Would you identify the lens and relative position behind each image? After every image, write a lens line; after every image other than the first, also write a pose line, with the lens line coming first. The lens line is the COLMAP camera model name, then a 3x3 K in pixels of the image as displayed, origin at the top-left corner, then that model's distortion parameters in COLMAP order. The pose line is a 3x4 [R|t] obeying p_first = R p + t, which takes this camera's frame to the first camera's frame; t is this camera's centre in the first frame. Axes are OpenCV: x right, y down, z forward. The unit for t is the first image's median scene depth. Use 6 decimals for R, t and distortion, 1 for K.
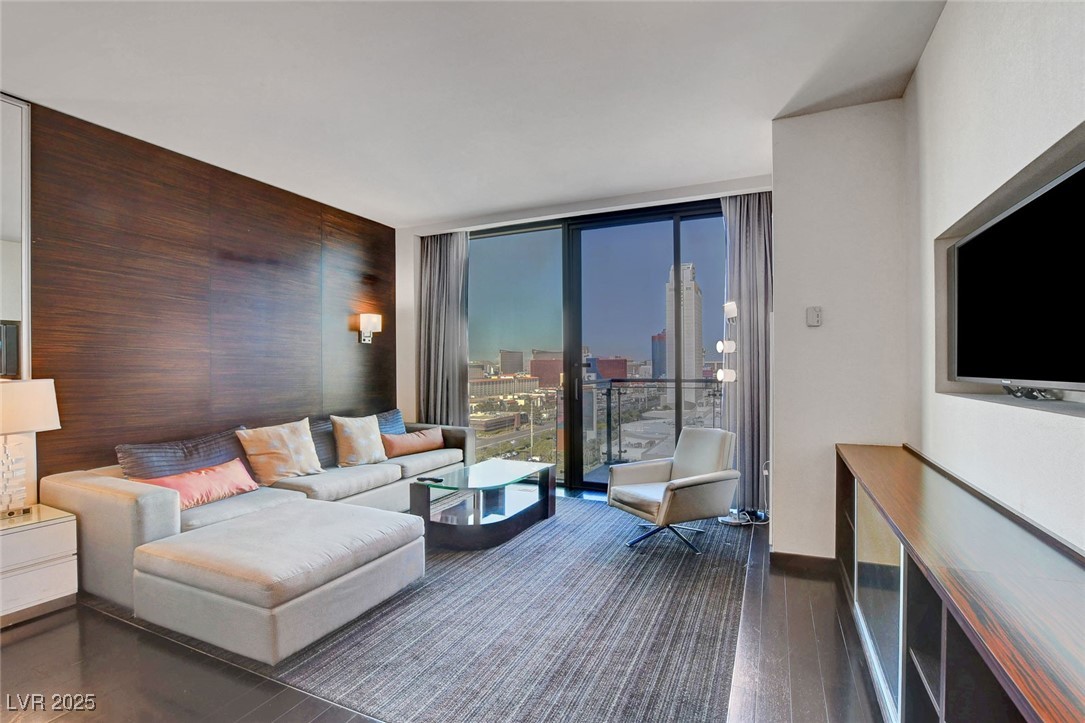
lens RADIAL K [[469.8, 0, 549.6], [0, 469.8, 363.4], [0, 0, 1]] dist [-0.025353, 0.003478]
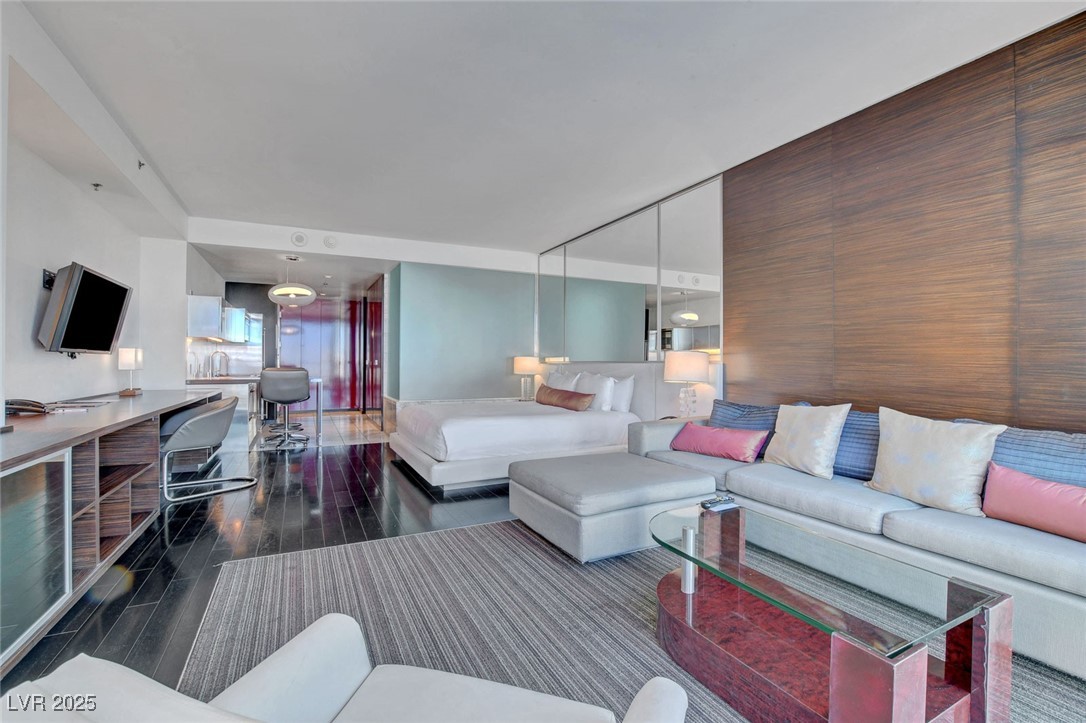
lens RADIAL K [[480.6, 0, 537.5], [0, 480.6, 351.7], [0, 0, 1]] dist [-0.016189, -0.000266]
pose [[-0.616315, -0.014549, -0.787365, 0.311577], [0.003852, 0.999762, -0.021489, 0.040960], [0.787490, -0.016277, -0.616112, 0.909214]]
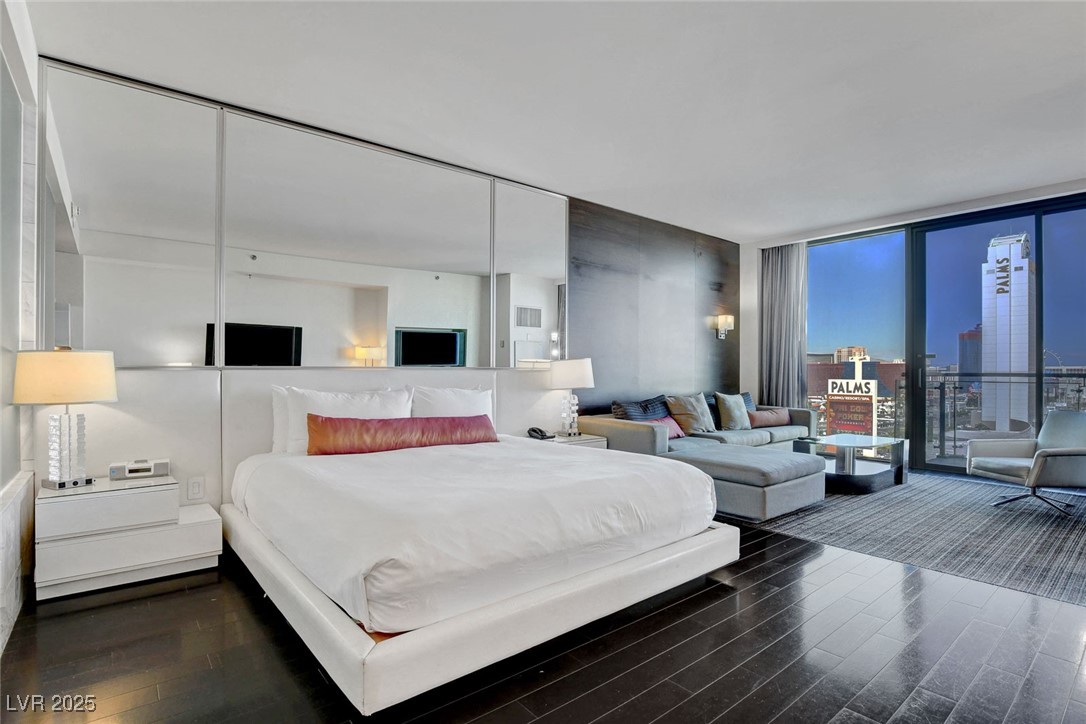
lens RADIAL K [[539.0, 0, 549.3], [0, 539.0, 370.4], [0, 0, 1]] dist [-0.013898, 0.000813]
pose [[0.912168, 0.010057, -0.409692, -0.230502], [-0.009716, 0.999949, 0.002913, 0.043006], [0.409700, 0.001324, 0.912219, -0.518108]]
